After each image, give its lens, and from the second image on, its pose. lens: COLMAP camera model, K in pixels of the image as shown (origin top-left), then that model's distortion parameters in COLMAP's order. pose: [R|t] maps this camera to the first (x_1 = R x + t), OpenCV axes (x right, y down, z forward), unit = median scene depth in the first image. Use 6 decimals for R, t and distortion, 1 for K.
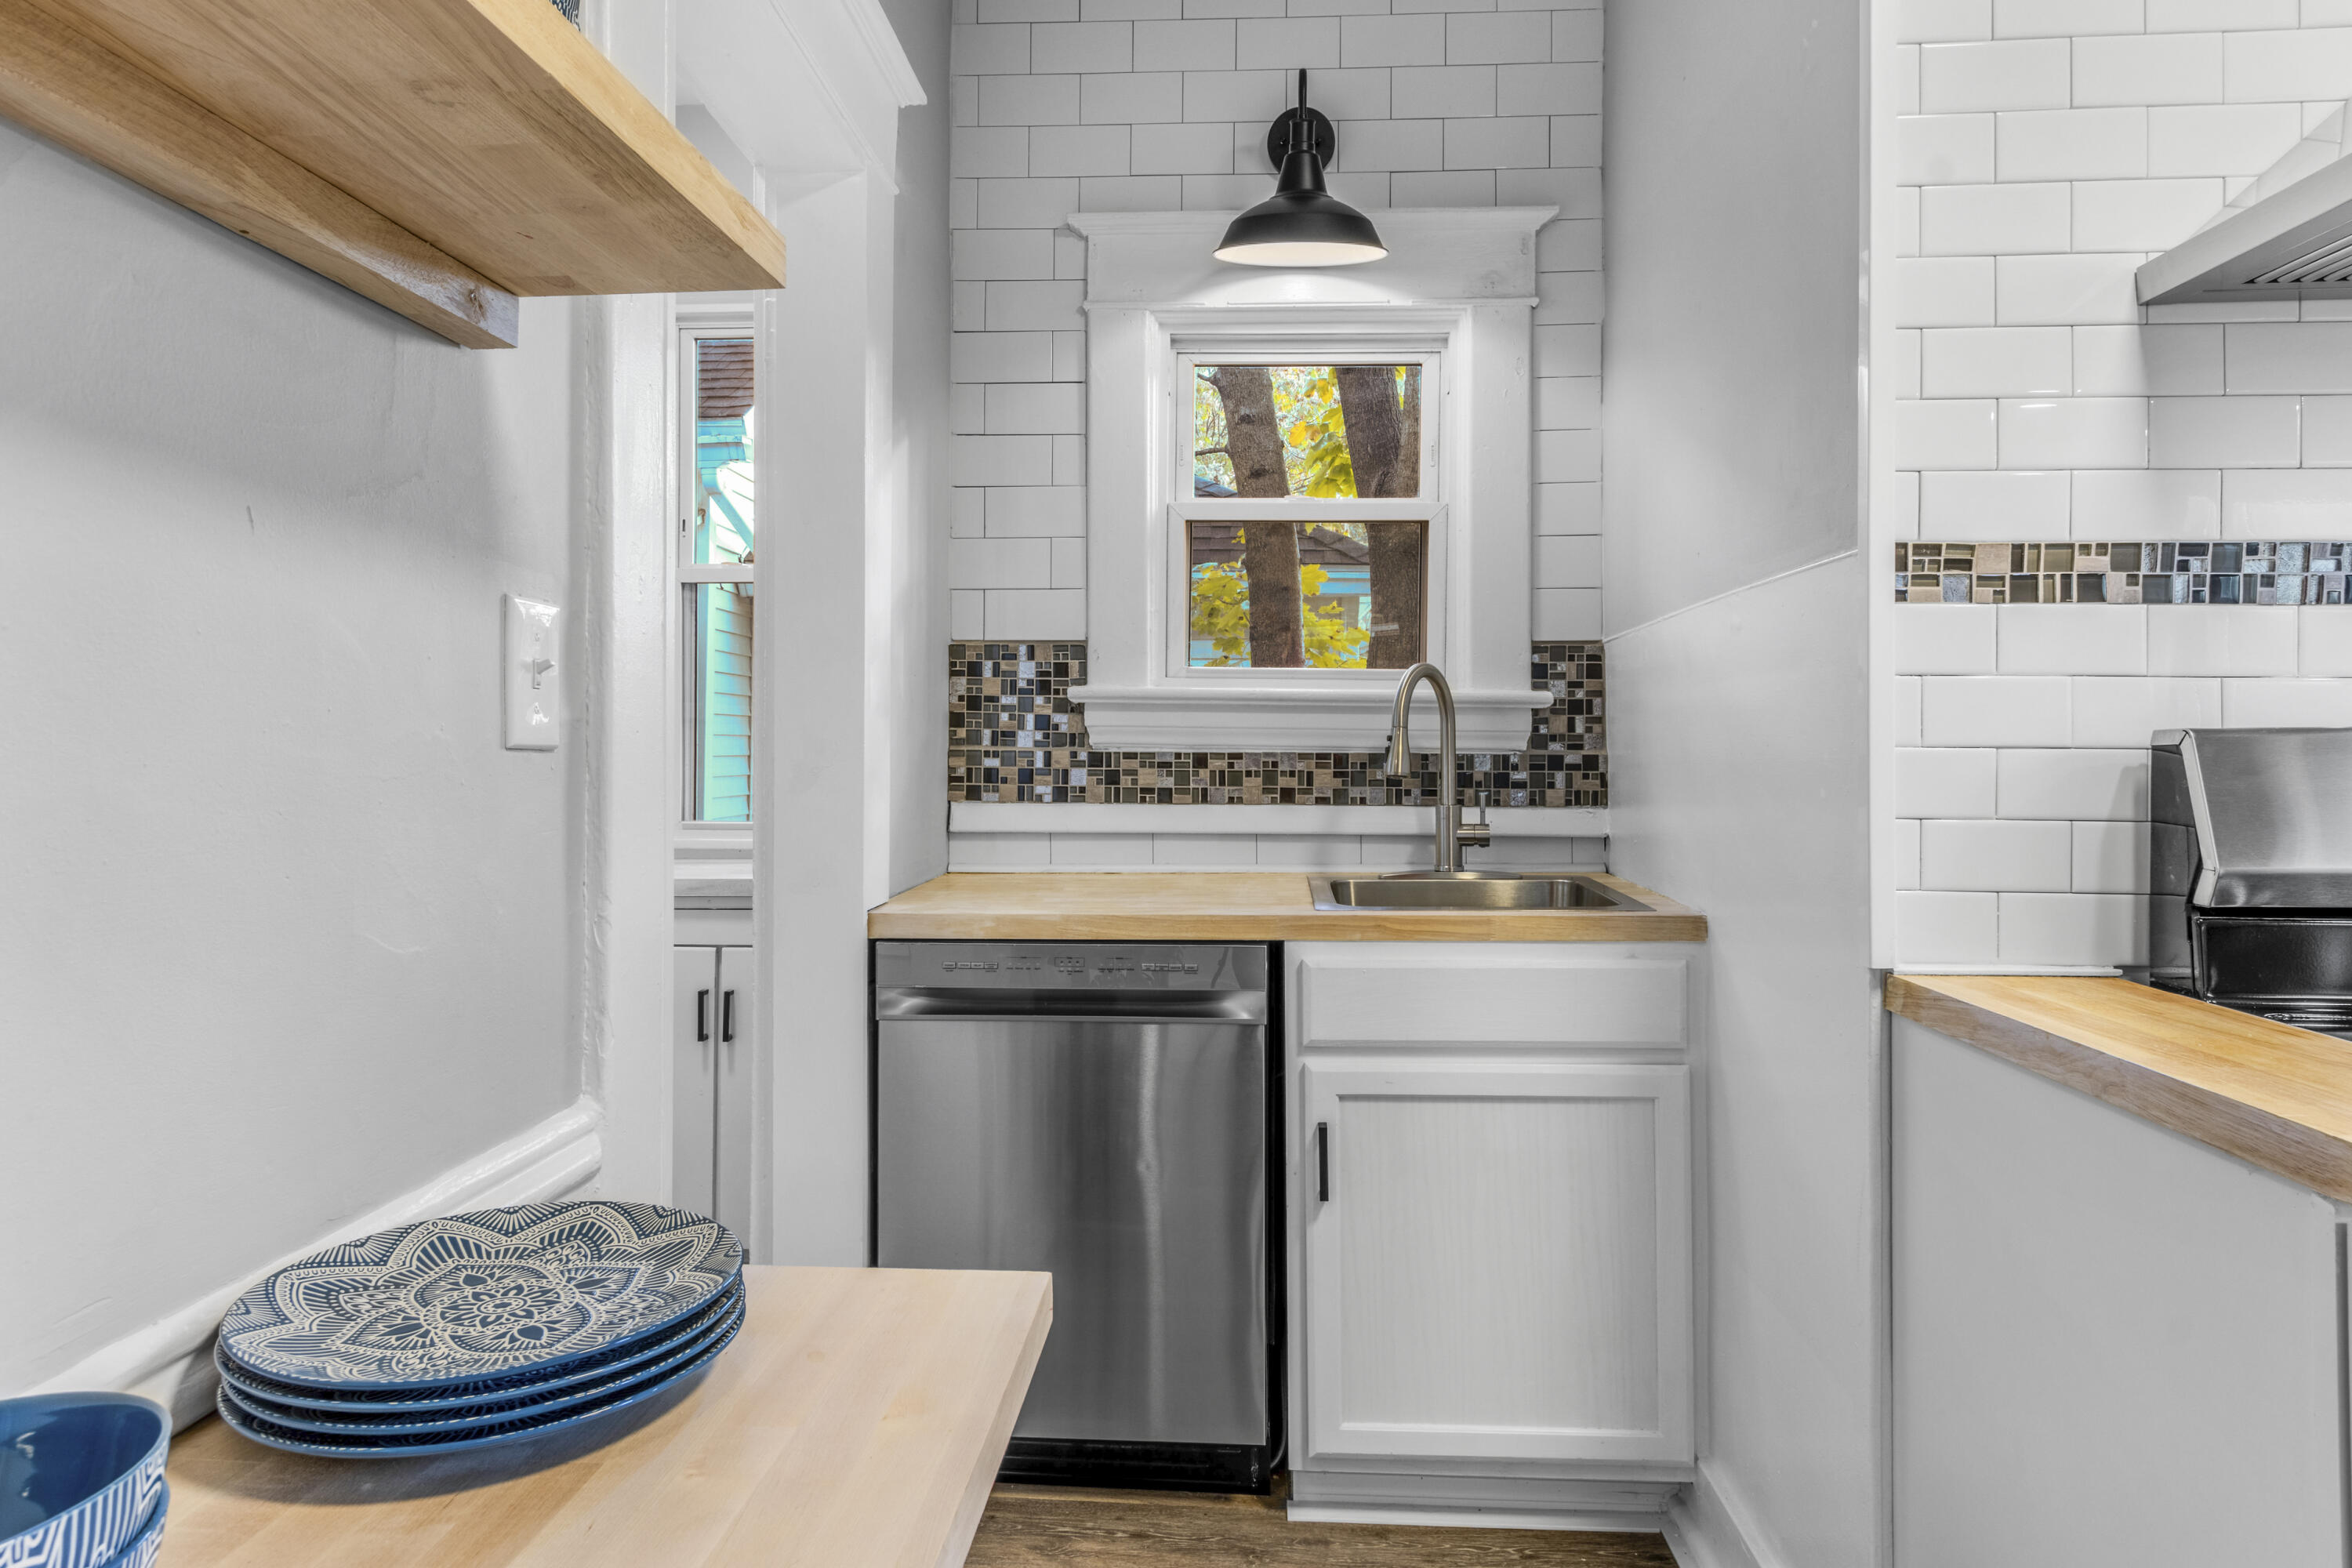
lens RADIAL K [[1372.4, 0, 1179.1], [0, 1372.4, 741.9], [0, 0, 1]] dist [0.003663, 0.000793]
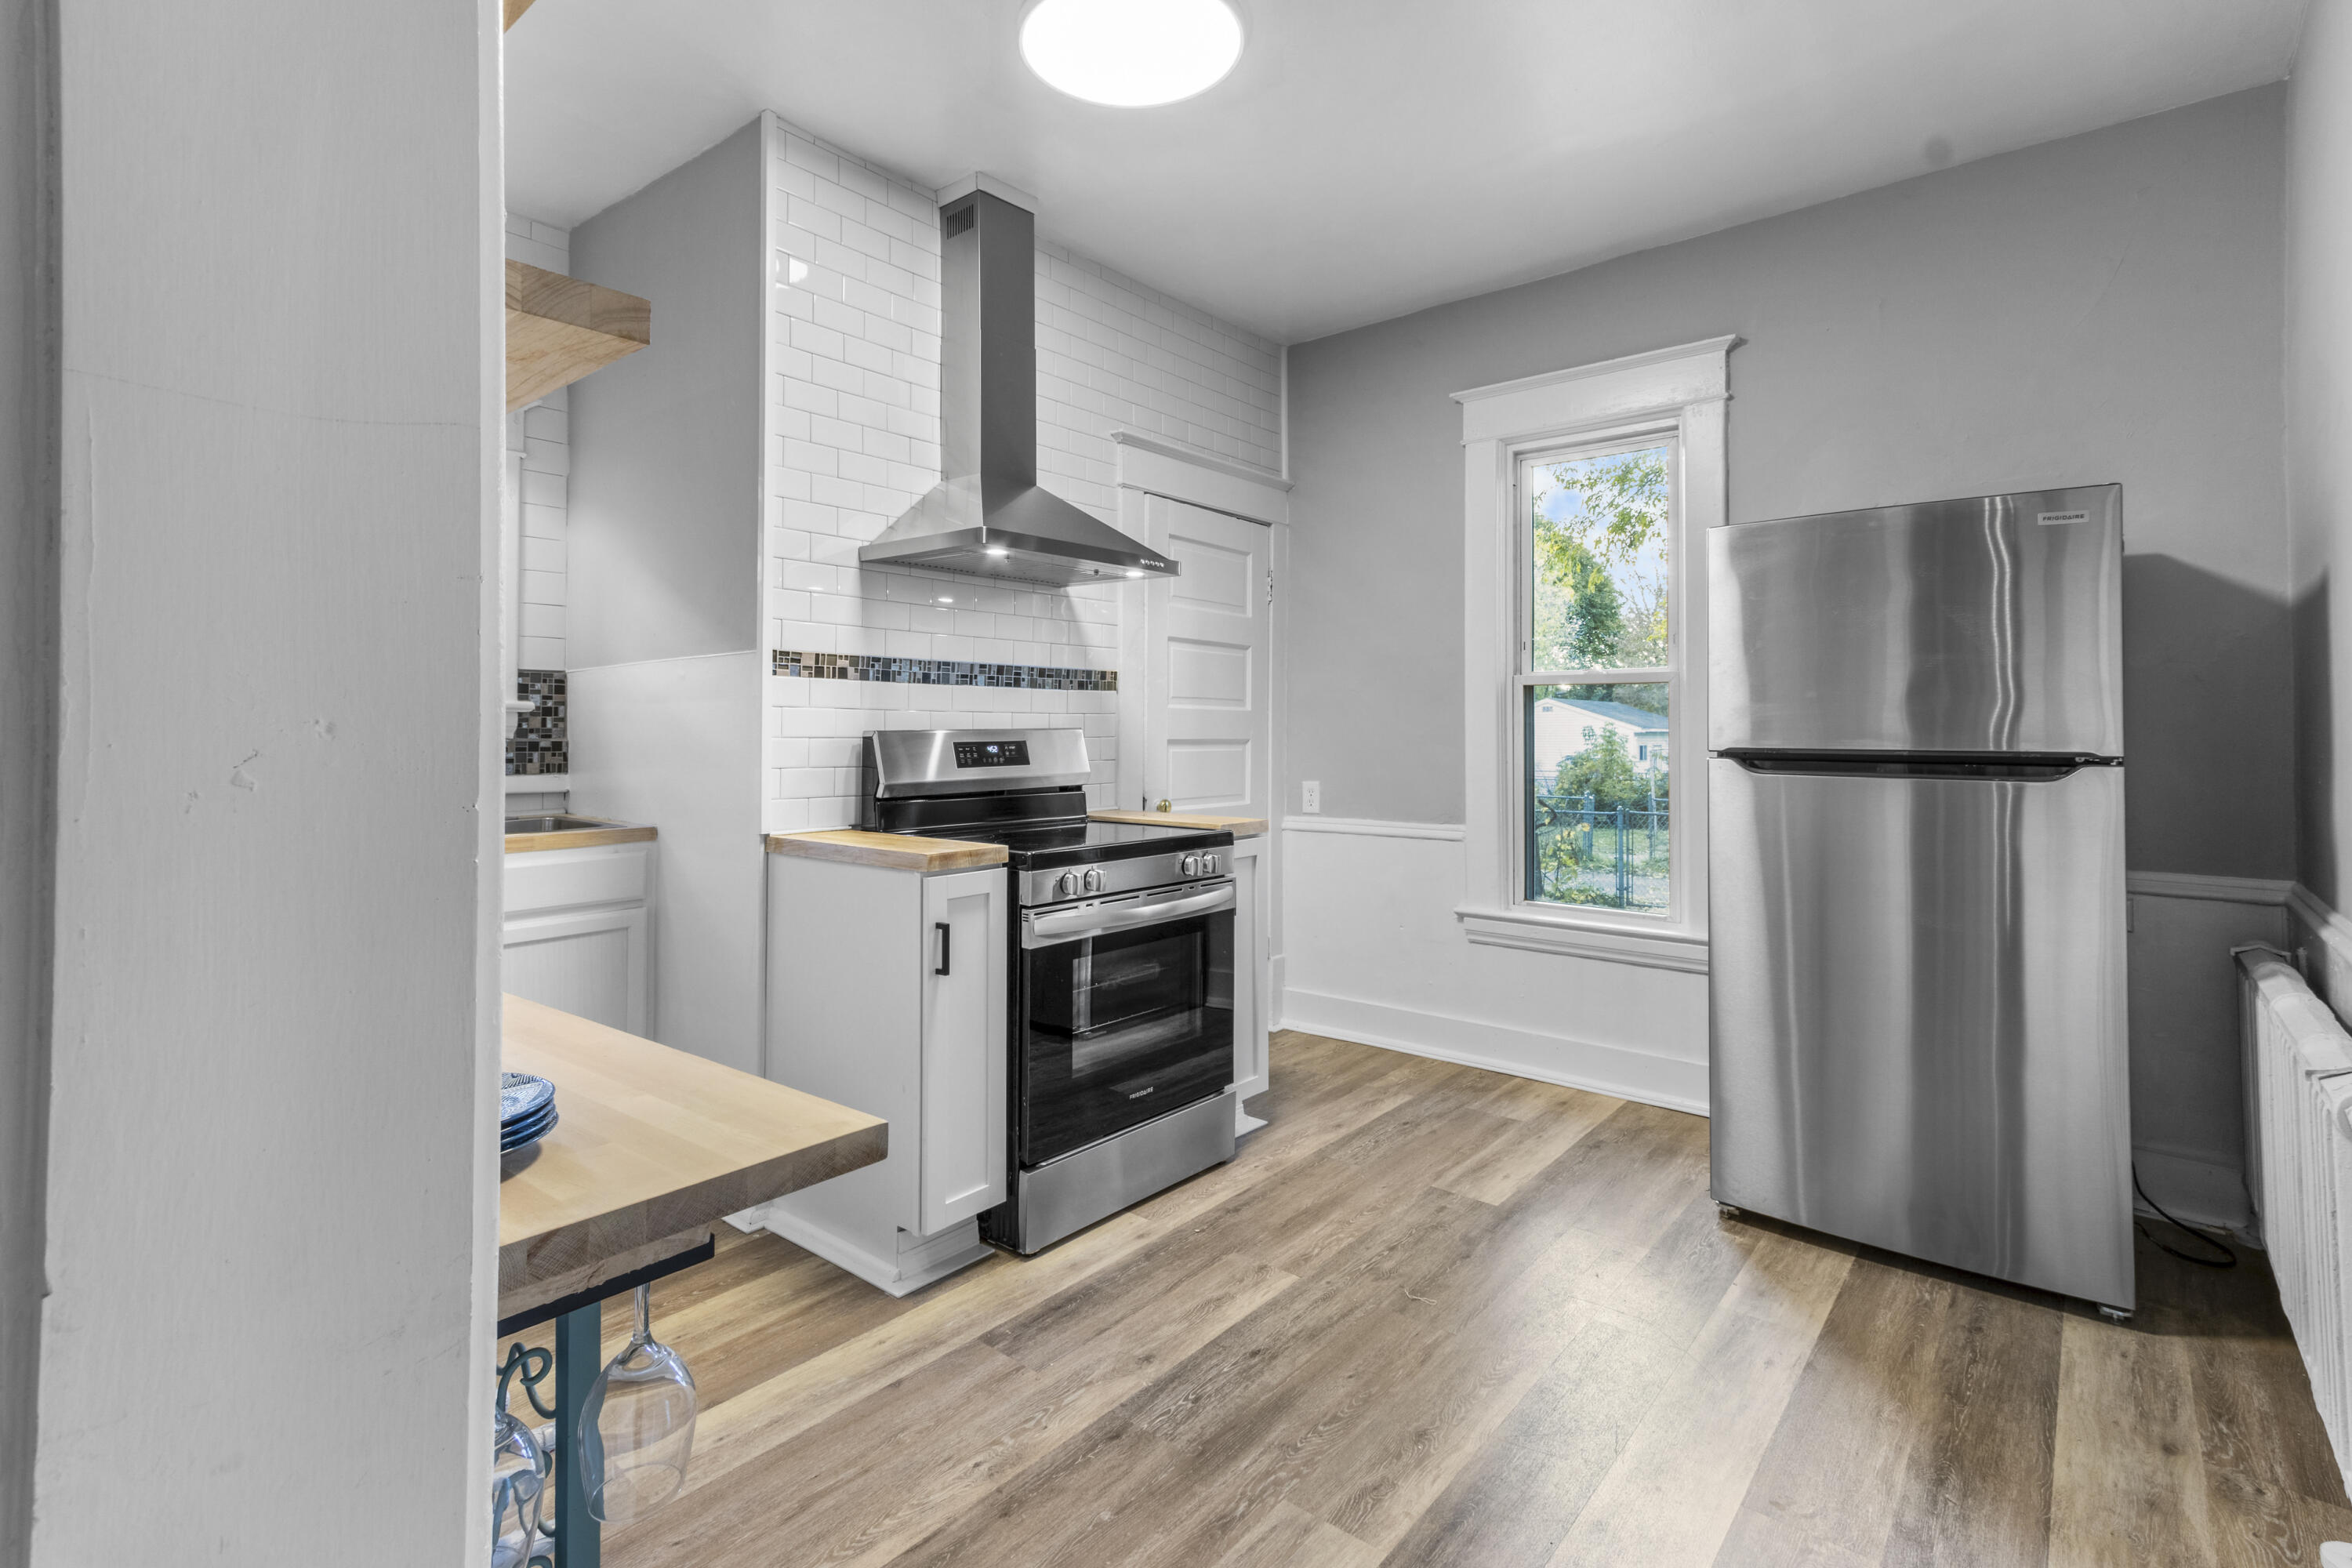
lens RADIAL K [[1108.0, 0, 1176.0], [0, 1108.0, 716.3], [0, 0, 1]] dist [0.000845, 0.000102]
pose [[0.594620, 0.010224, 0.803942, -0.554550], [-0.001973, 0.999935, -0.011257, -0.011767], [-0.804004, 0.005108, 0.594601, -0.636802]]
